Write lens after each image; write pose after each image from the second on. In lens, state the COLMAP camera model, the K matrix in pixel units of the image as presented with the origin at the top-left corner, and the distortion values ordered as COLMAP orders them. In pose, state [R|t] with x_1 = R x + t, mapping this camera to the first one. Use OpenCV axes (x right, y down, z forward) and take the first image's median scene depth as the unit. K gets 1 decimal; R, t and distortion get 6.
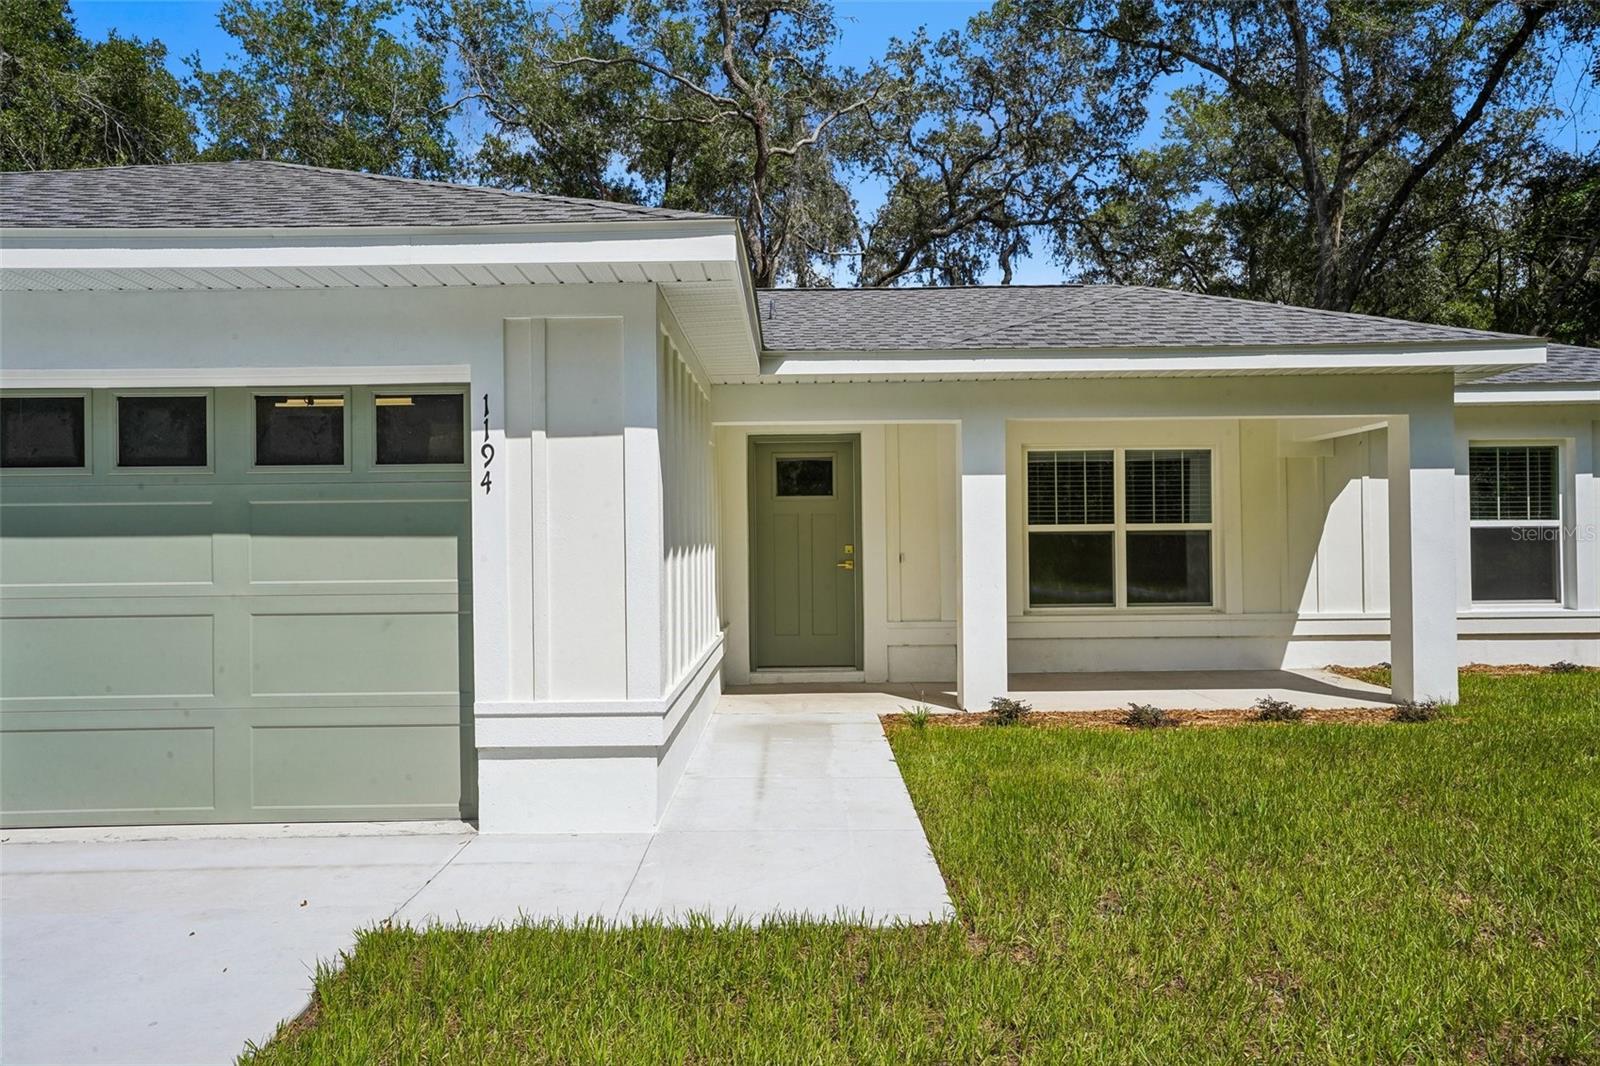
lens RADIAL K [[1150.4, 0, 800.0], [0, 1150.4, 533.0], [0, 0, 1]] dist [0.003698, 0.004650]
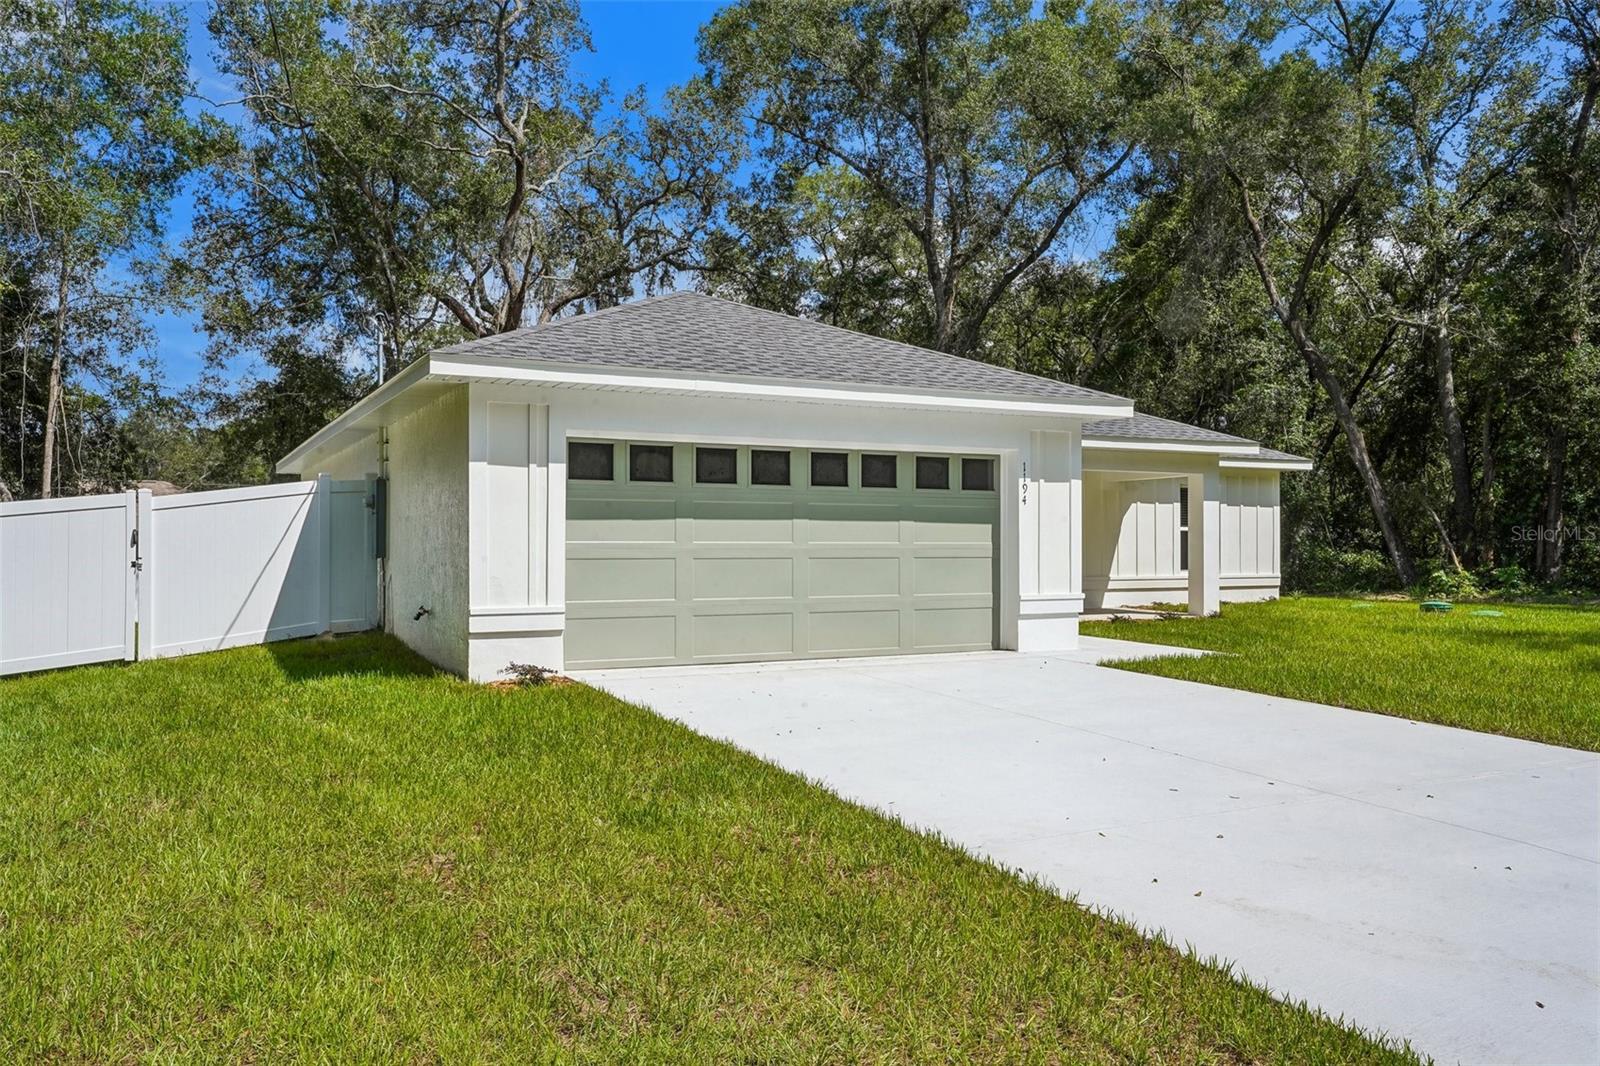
lens RADIAL K [[1176.2, 0, 800.0], [0, 1176.2, 533.0], [0, 0, 1]] dist [0.051936, -0.001048]
pose [[0.897819, 0.019746, 0.439921, -0.844225], [-0.019140, 0.999800, -0.005814, 0.021864], [-0.439948, -0.003200, 0.898018, -0.461616]]
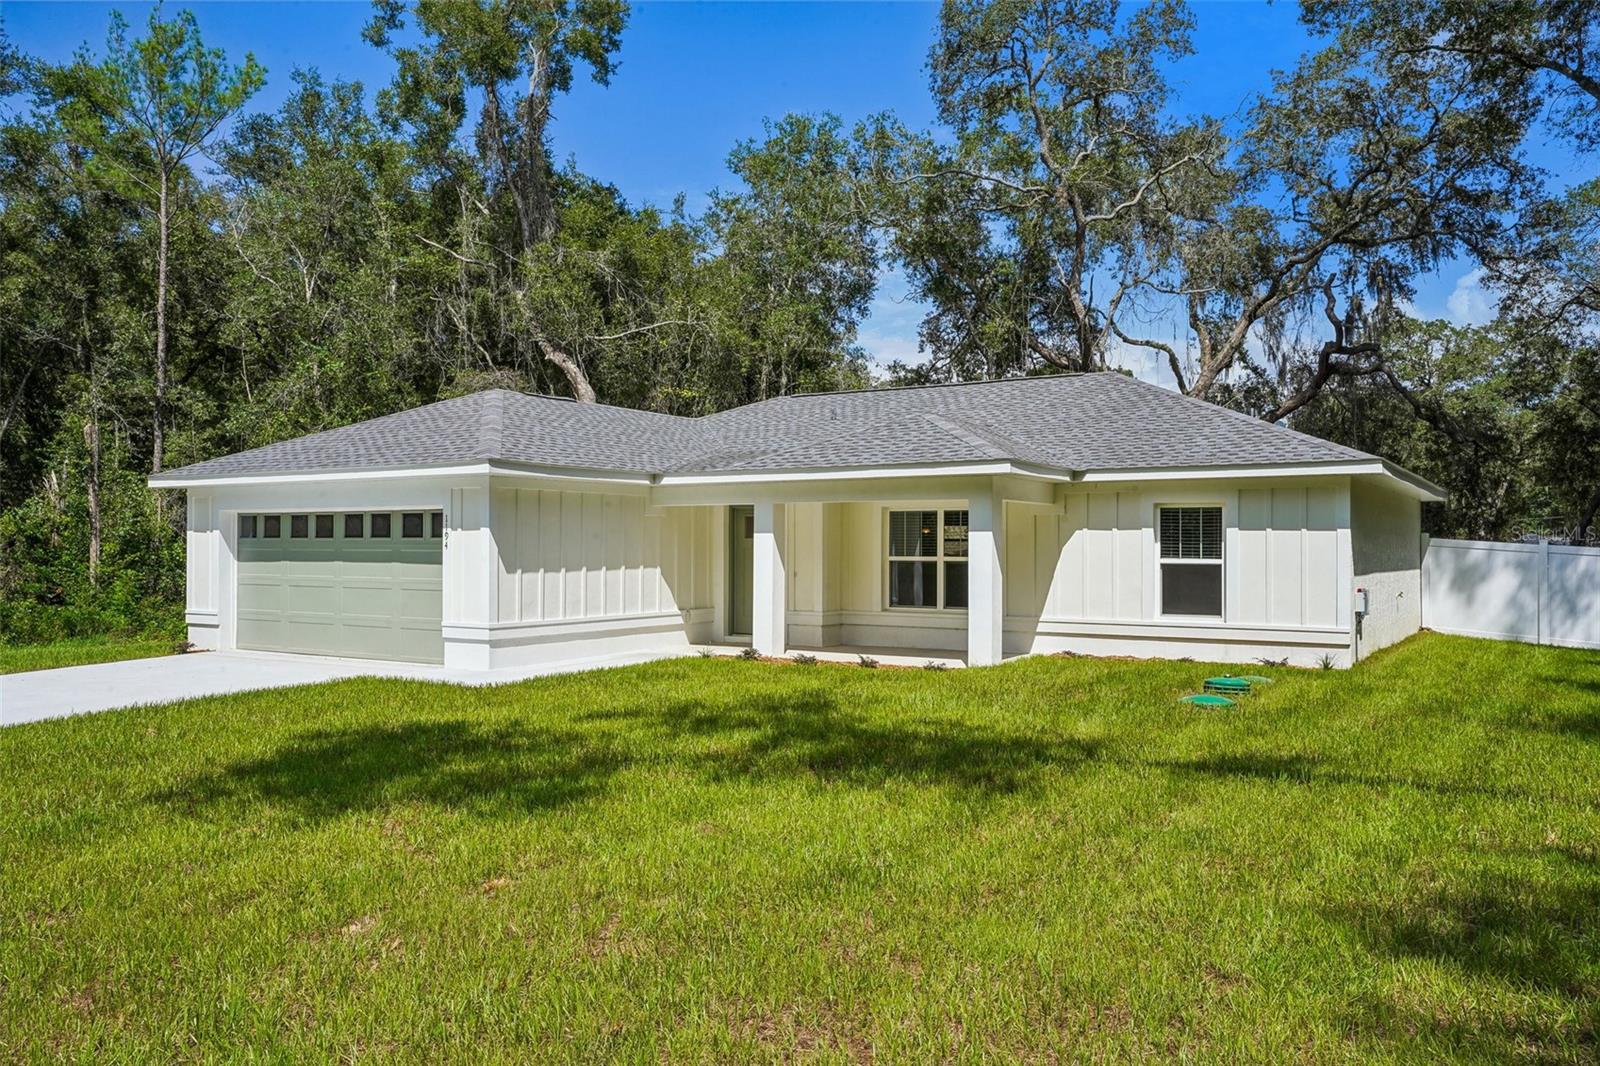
lens RADIAL K [[1237.0, 0, 800.0], [0, 1237.0, 533.0], [0, 0, 1]] dist [-0.003209, -0.001035]
pose [[0.848396, 0.008531, -0.529294, 1.031080], [-0.007934, 0.999963, 0.003400, -0.044997], [0.529303, 0.001315, 0.848432, -0.564448]]
